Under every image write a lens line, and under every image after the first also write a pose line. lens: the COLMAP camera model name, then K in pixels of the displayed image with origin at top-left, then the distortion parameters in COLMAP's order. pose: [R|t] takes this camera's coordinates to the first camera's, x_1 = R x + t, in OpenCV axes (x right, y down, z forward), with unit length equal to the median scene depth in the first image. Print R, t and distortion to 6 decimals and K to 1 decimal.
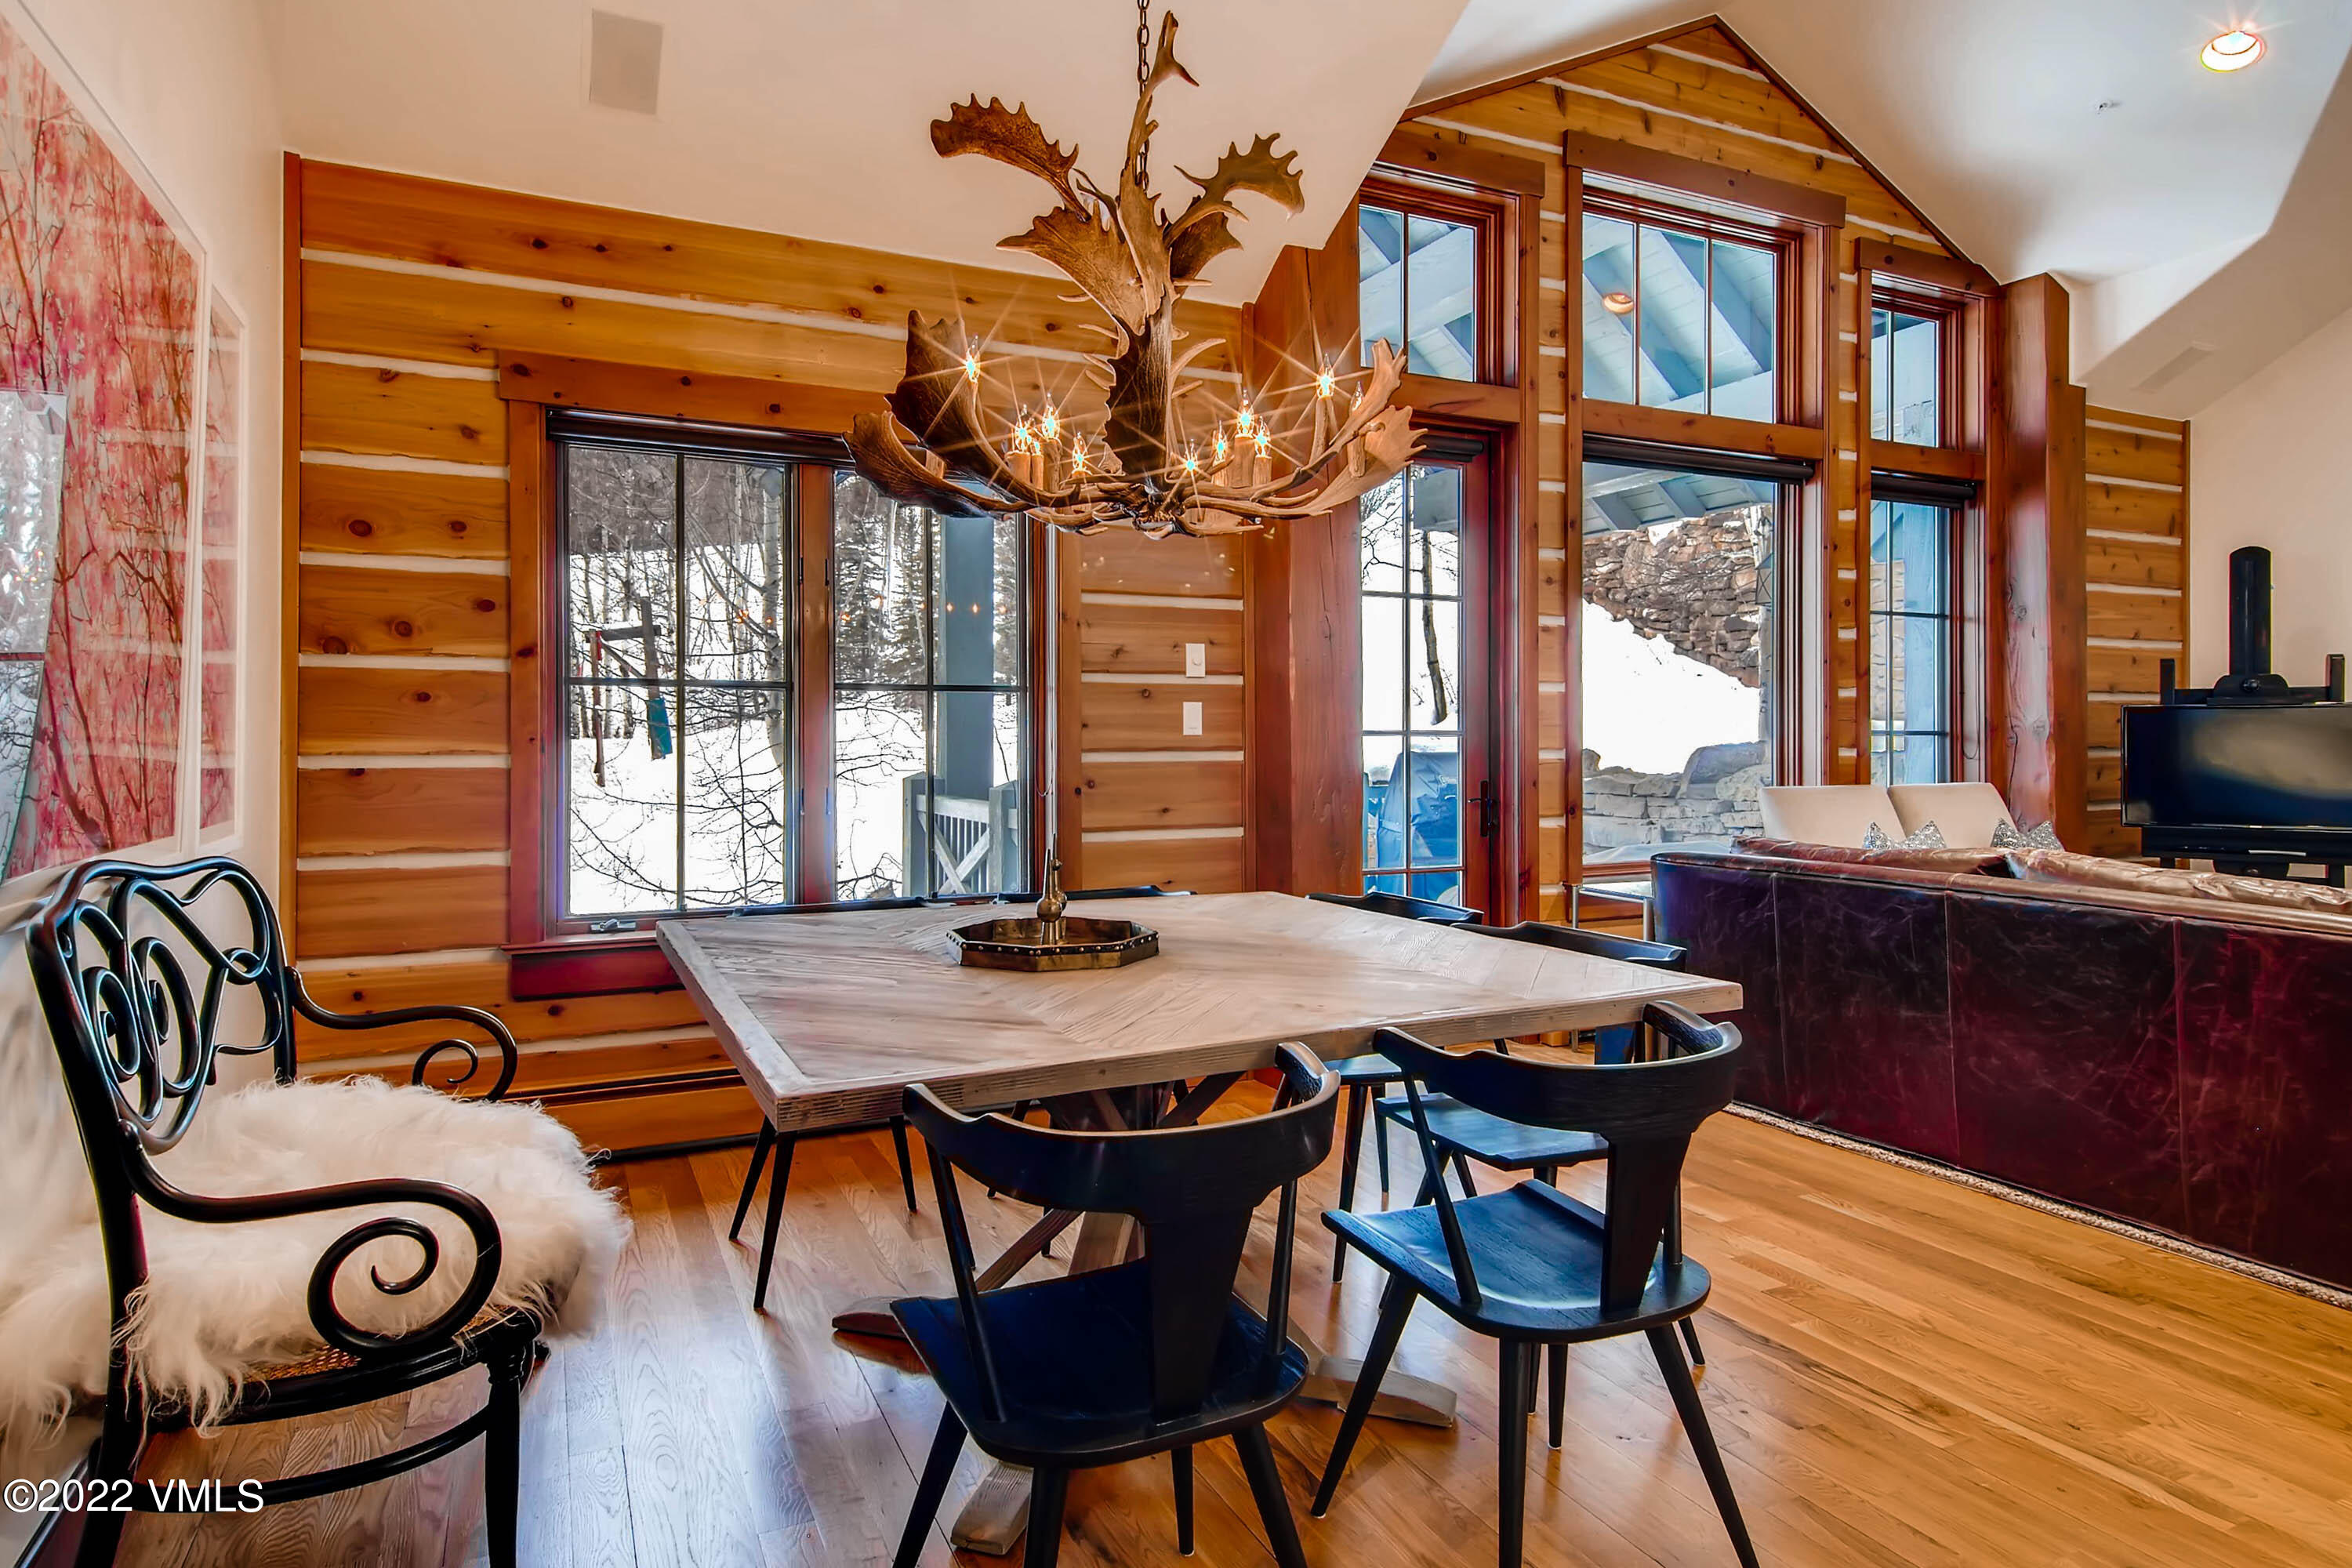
lens RADIAL K [[1319.5, 0, 1175.9], [0, 1319.5, 741.7], [0, 0, 1]] dist [0.024652, -0.009590]
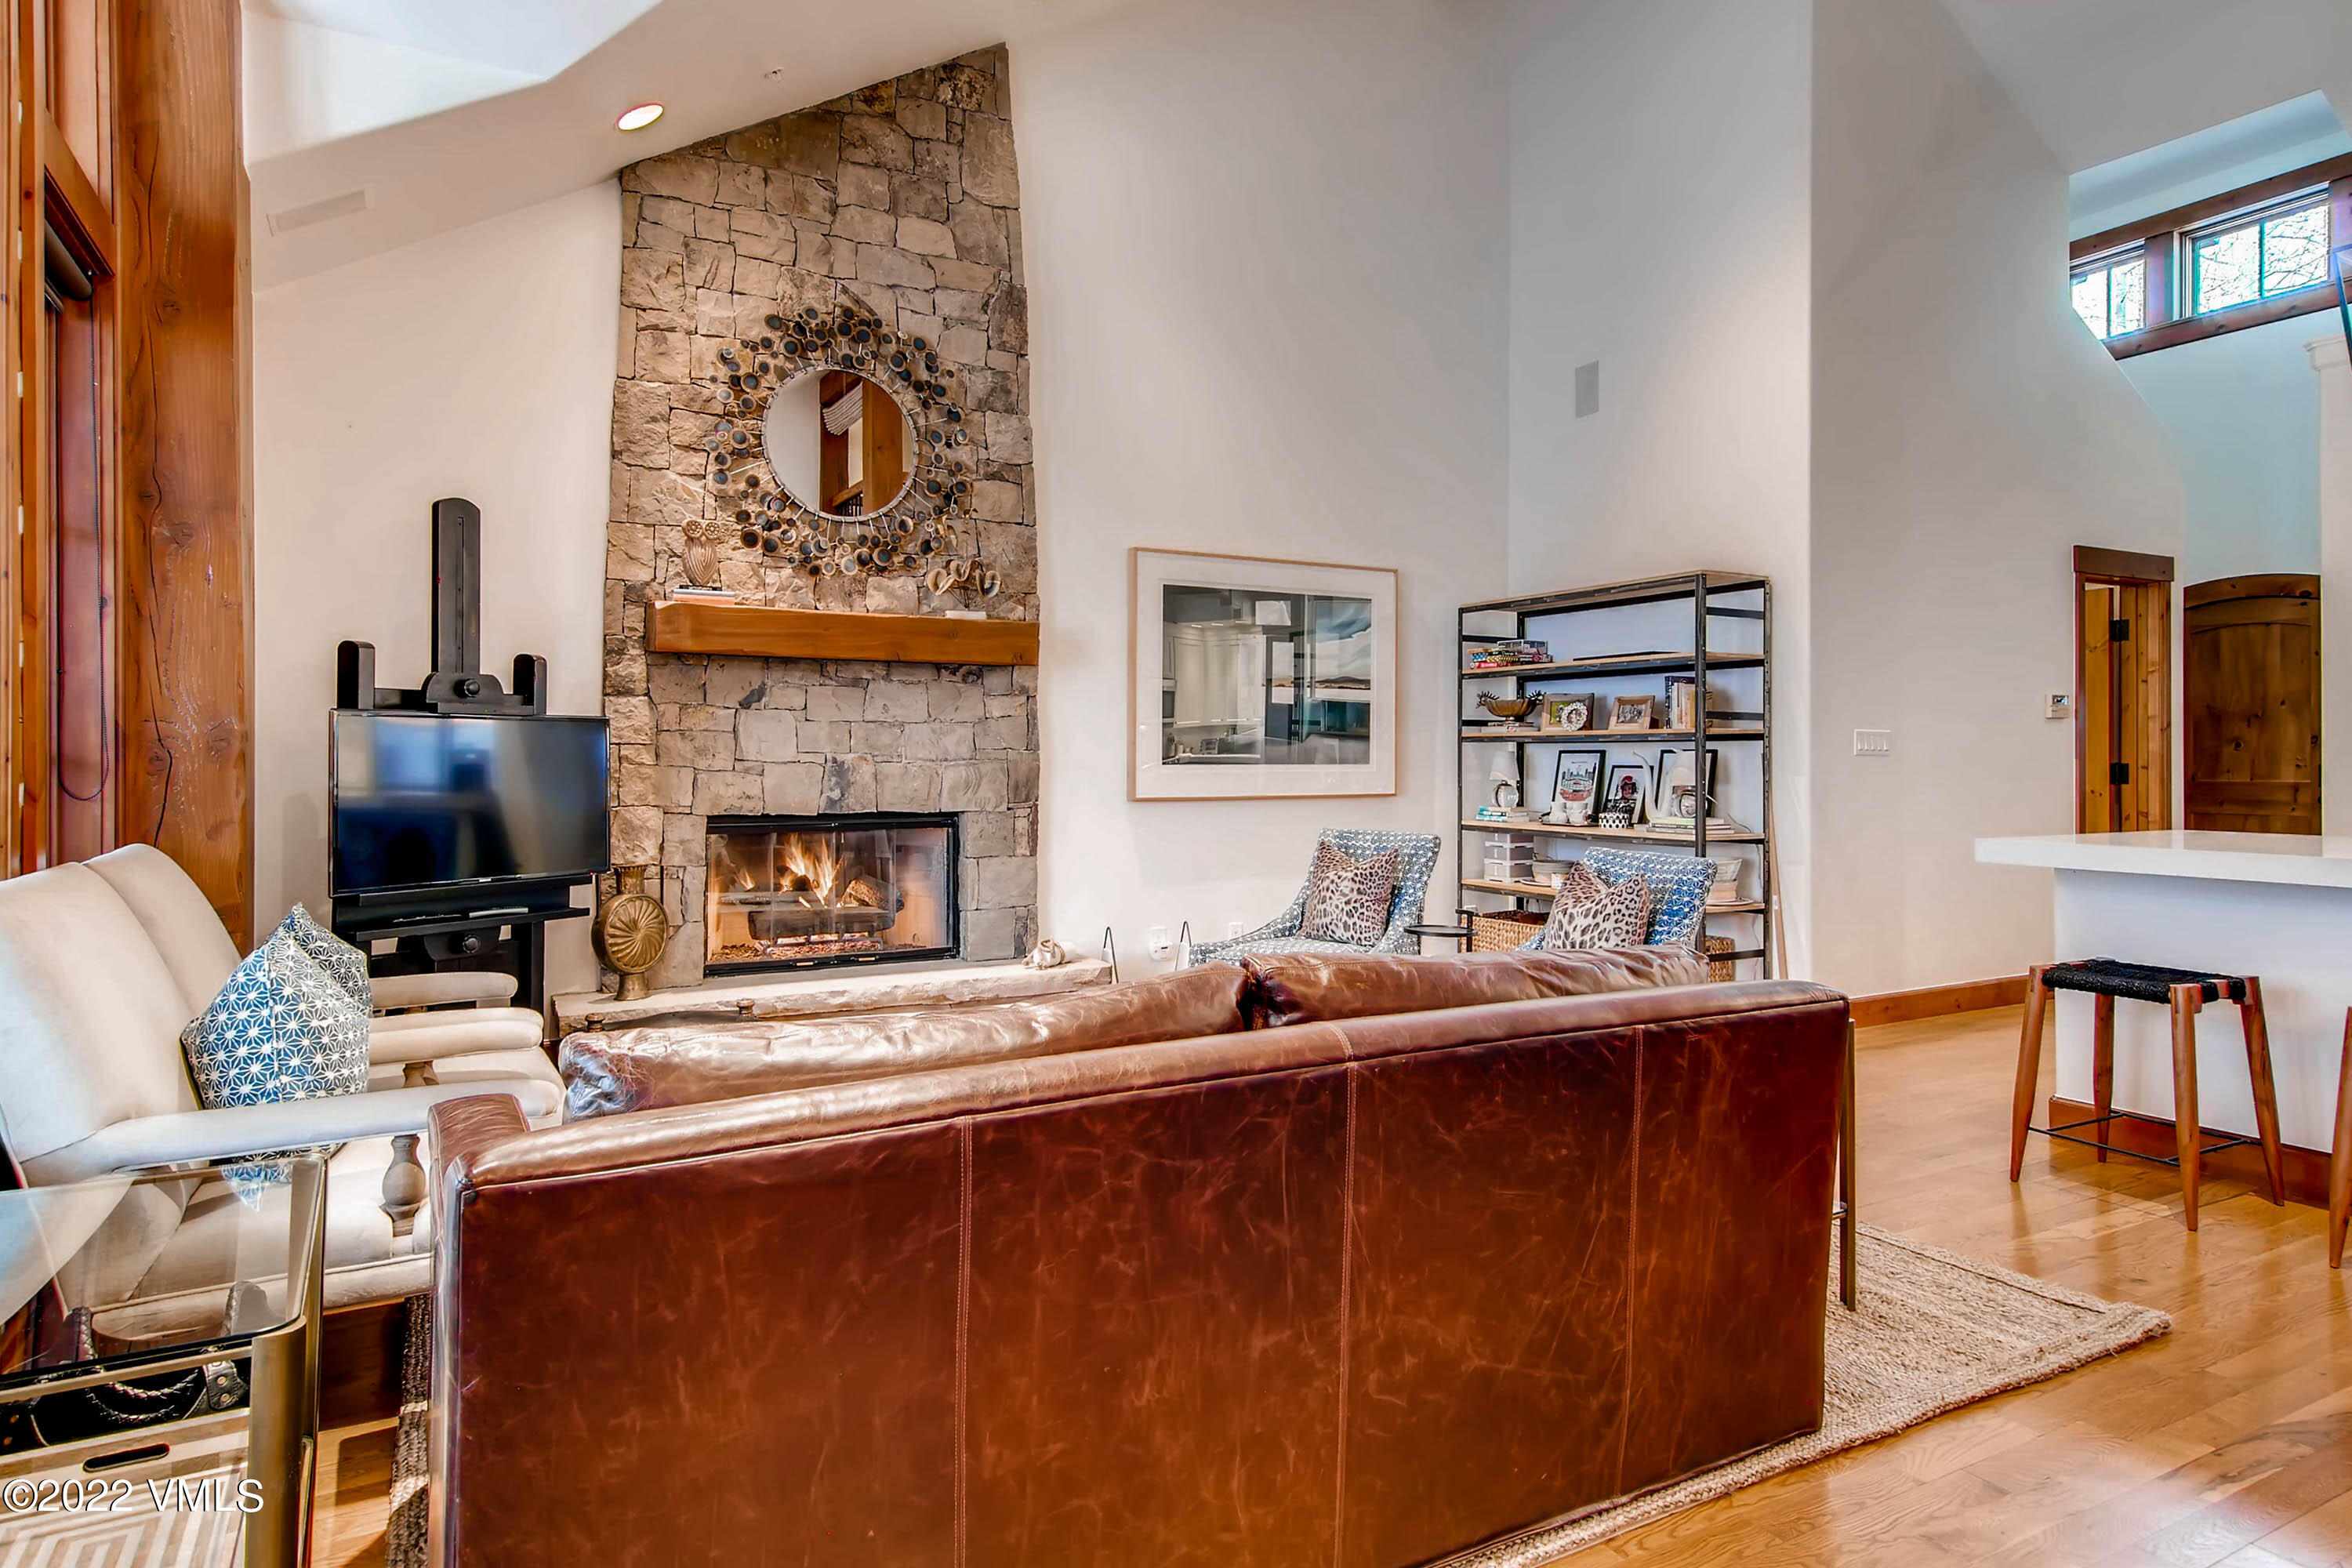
lens RADIAL K [[1319.5, 0, 1182.3], [0, 1319.5, 759.0], [0, 0, 1]] dist [0.024652, -0.009590]
pose [[-0.059782, 0.001824, 0.998210, 0.058555], [0.002332, 0.999996, -0.001687, -0.000902], [-0.998209, 0.002227, -0.059786, 0.741047]]
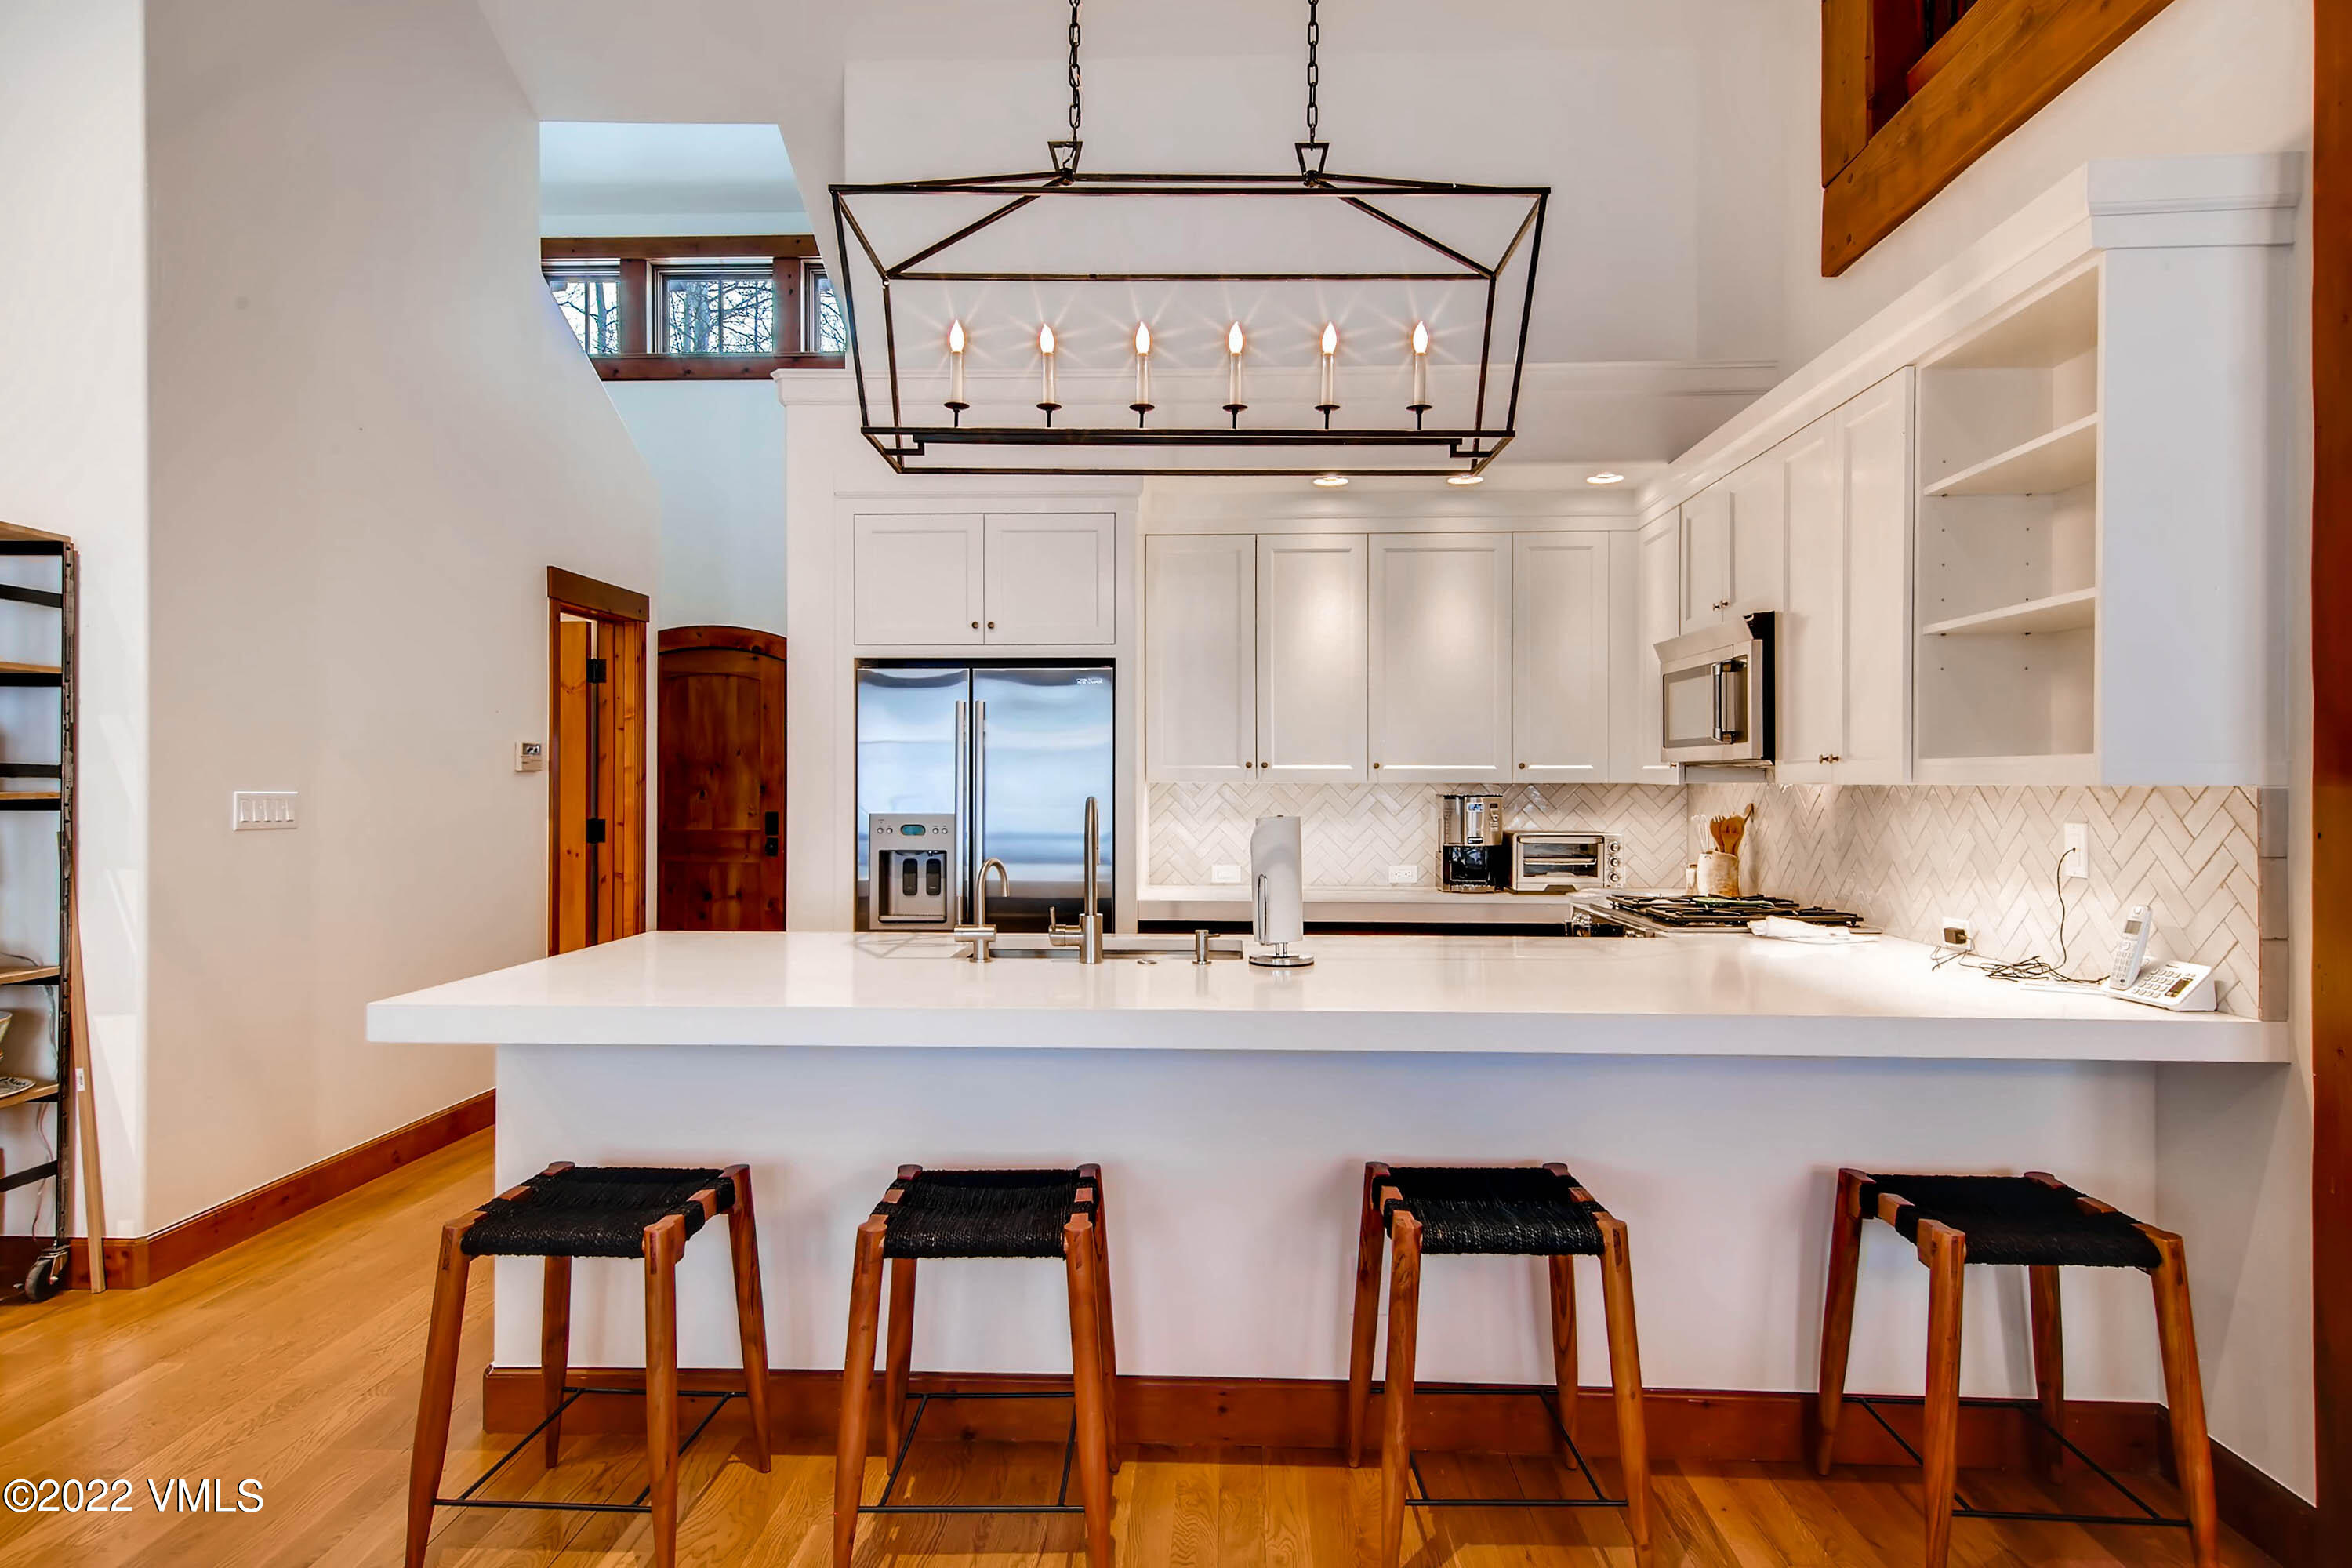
lens RADIAL K [[1319.5, 0, 1173.6], [0, 1319.5, 779.6], [0, 0, 1]] dist [0.024652, -0.009590]
pose [[-0.881143, -0.000416, 0.472850, 0.341587], [-0.001547, 0.999997, -0.002004, -0.033197], [-0.472848, -0.002497, -0.881140, 0.505782]]
